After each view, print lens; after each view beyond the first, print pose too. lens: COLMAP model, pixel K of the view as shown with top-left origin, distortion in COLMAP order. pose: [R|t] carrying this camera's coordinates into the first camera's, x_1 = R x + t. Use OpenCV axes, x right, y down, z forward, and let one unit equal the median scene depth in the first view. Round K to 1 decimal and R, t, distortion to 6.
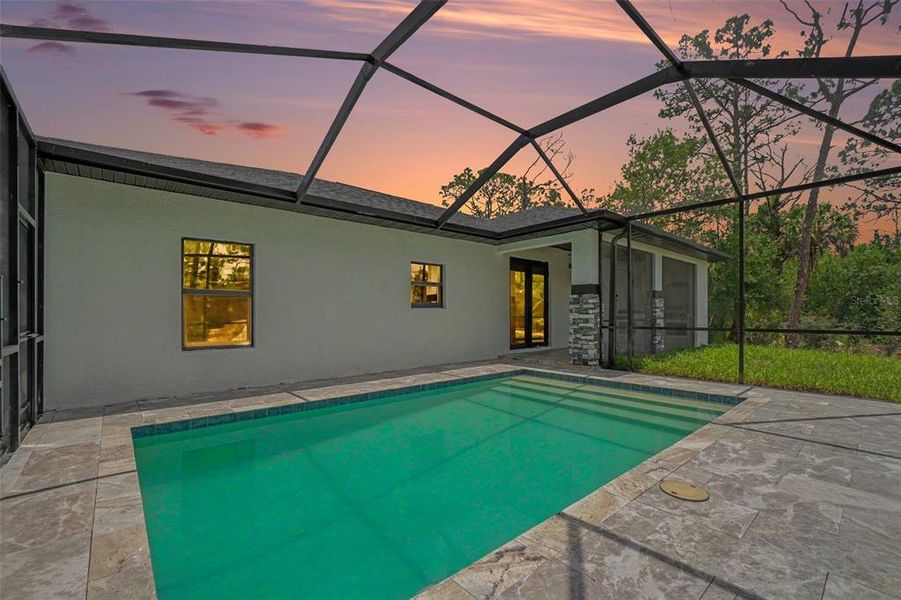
lens RADIAL K [[388.3, 0, 447.3], [0, 388.3, 307.4], [0, 0, 1]] dist [-0.006592, 0.000874]
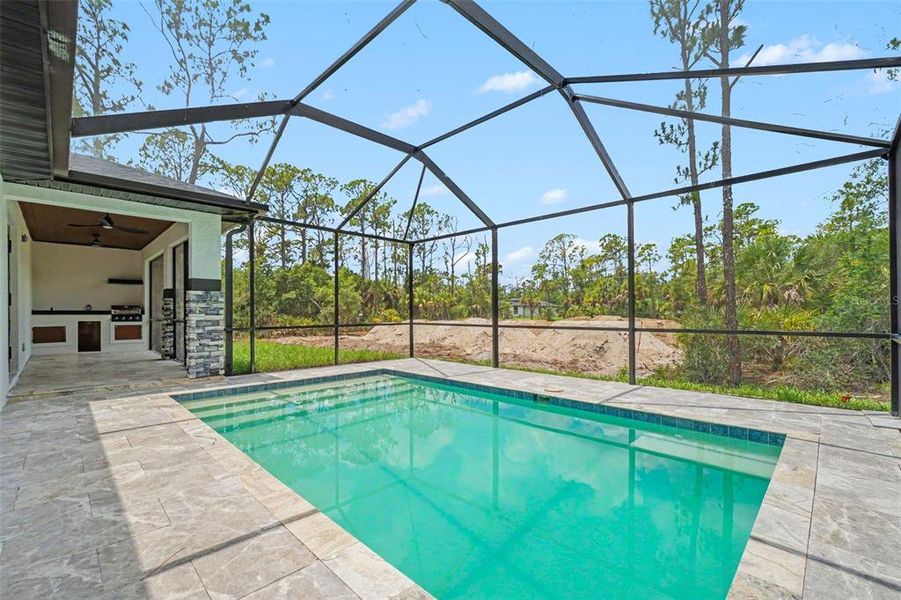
lens RADIAL K [[388.3, 0, 446.0], [0, 388.3, 308.5], [0, 0, 1]] dist [-0.006592, 0.000874]
pose [[-0.069525, 0.008011, 0.997548, -1.503406], [-0.007201, 0.999938, -0.008533, 0.020888], [-0.997554, -0.007777, -0.069463, 1.641379]]
